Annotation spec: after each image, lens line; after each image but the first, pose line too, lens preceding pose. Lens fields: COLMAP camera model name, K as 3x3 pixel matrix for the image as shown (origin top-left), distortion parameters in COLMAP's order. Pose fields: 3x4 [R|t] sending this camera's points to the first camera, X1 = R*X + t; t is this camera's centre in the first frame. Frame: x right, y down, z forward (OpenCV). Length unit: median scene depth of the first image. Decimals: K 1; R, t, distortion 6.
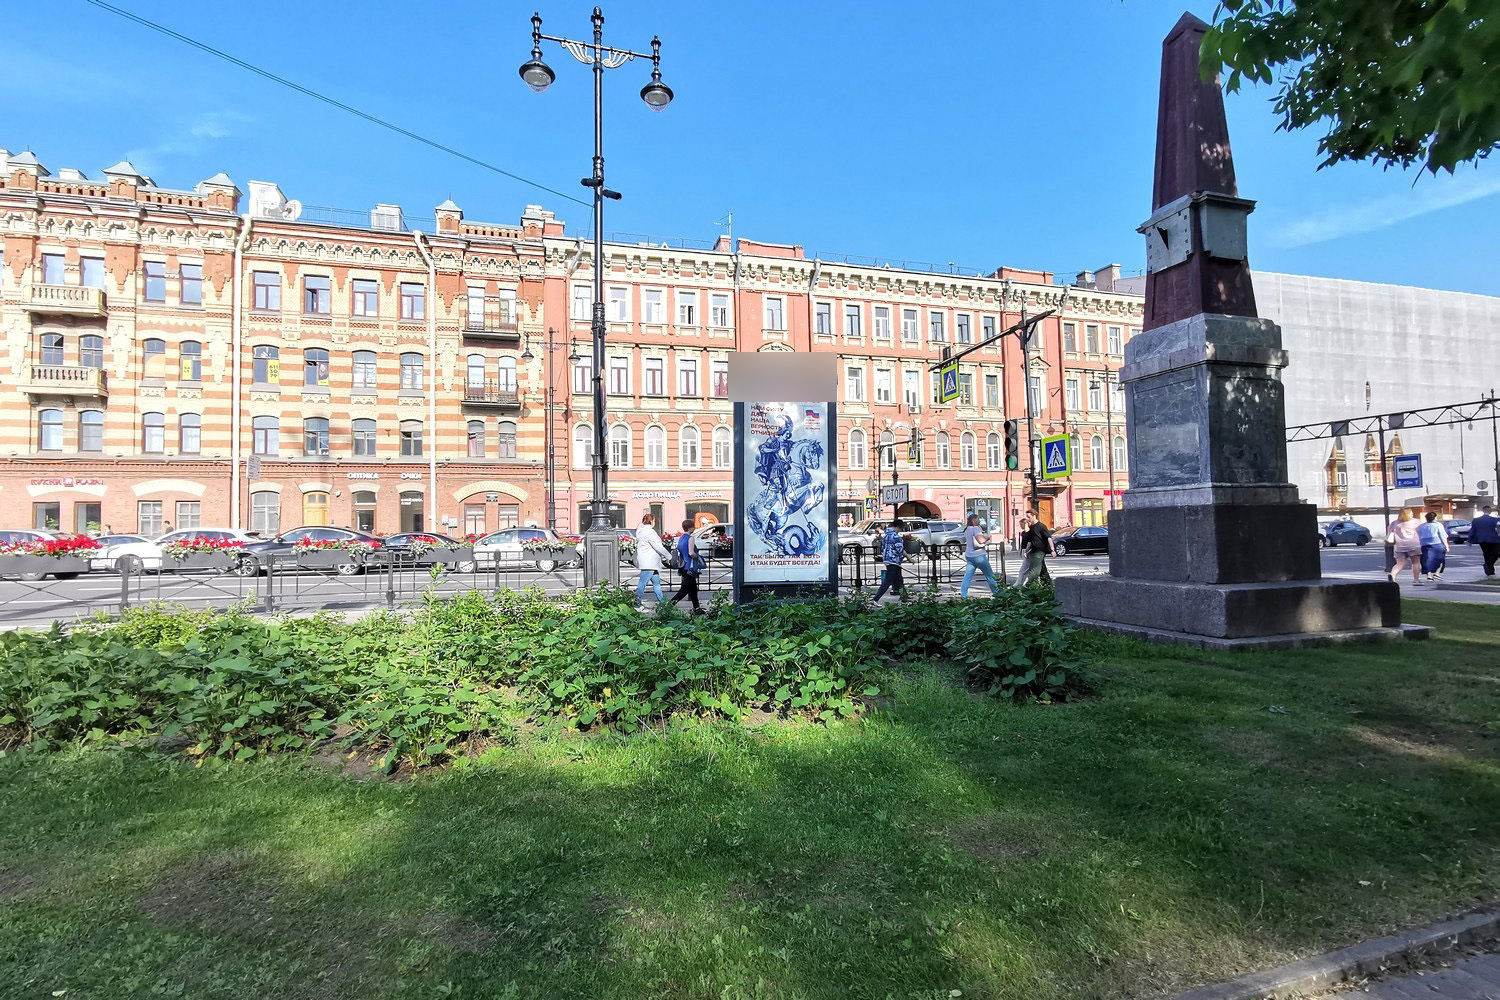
lens RADIAL K [[723.0, 0, 751.6], [0, 723.0, 499.8], [0, 0, 1]] dist [0.003291, 0.001928]
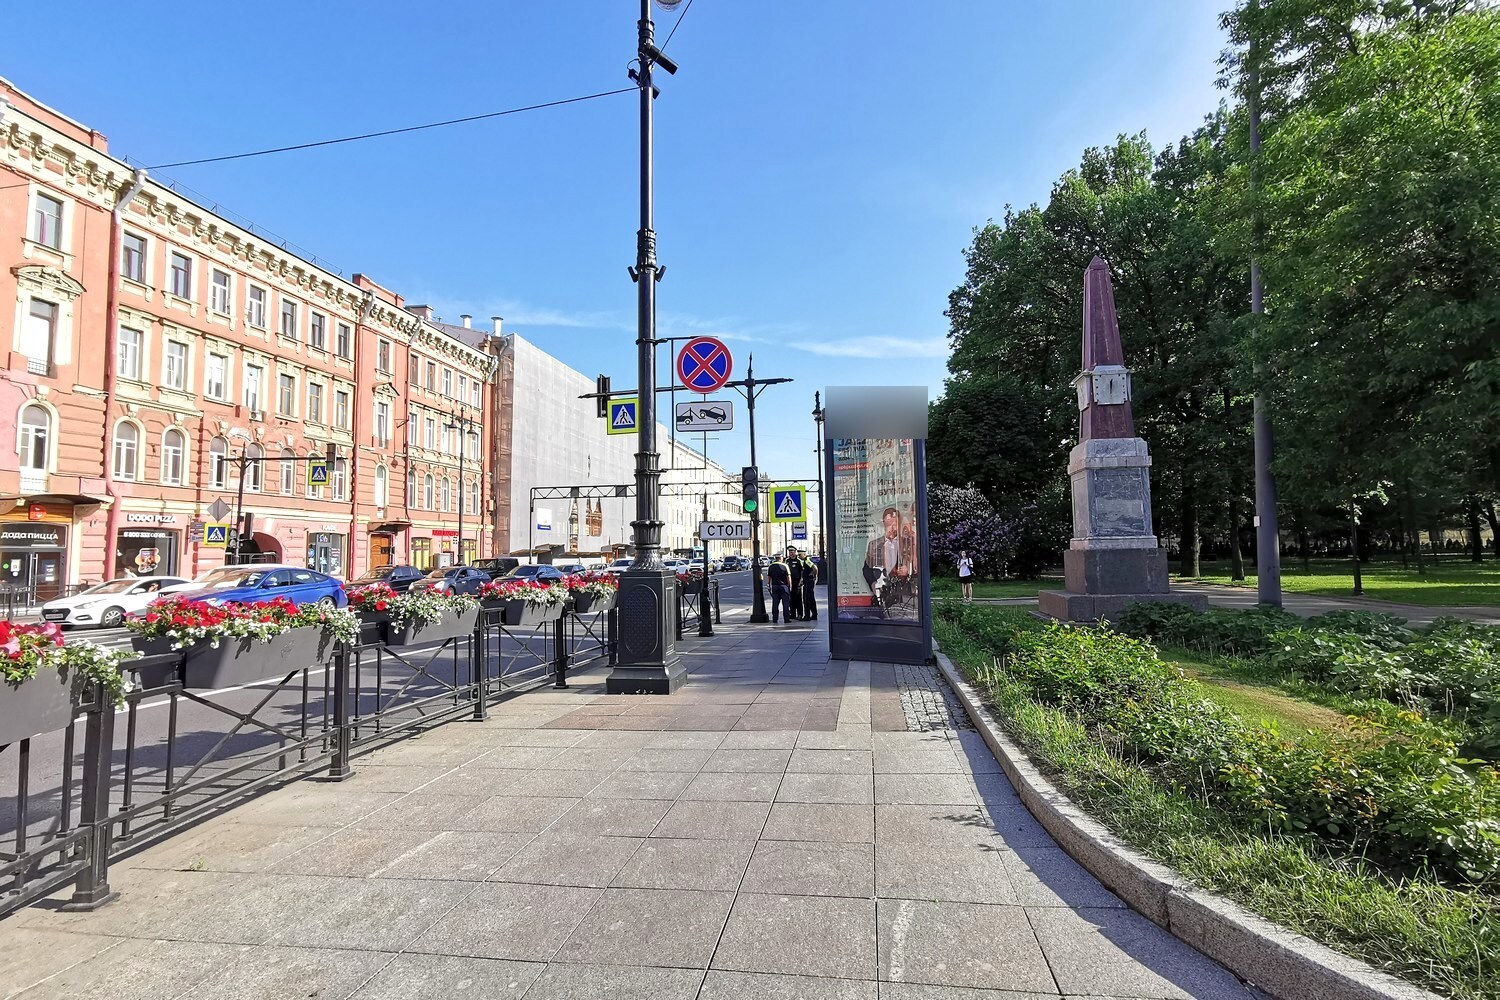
lens RADIAL K [[723.0, 0, 755.6], [0, 723.0, 509.3], [0, 0, 1]] dist [0.003291, 0.001928]
pose [[0.449427, 0.069504, 0.890609, -0.220387], [-0.029911, 0.997580, -0.062758, 0.008346], [-0.892816, 0.001566, 0.450418, 0.173349]]
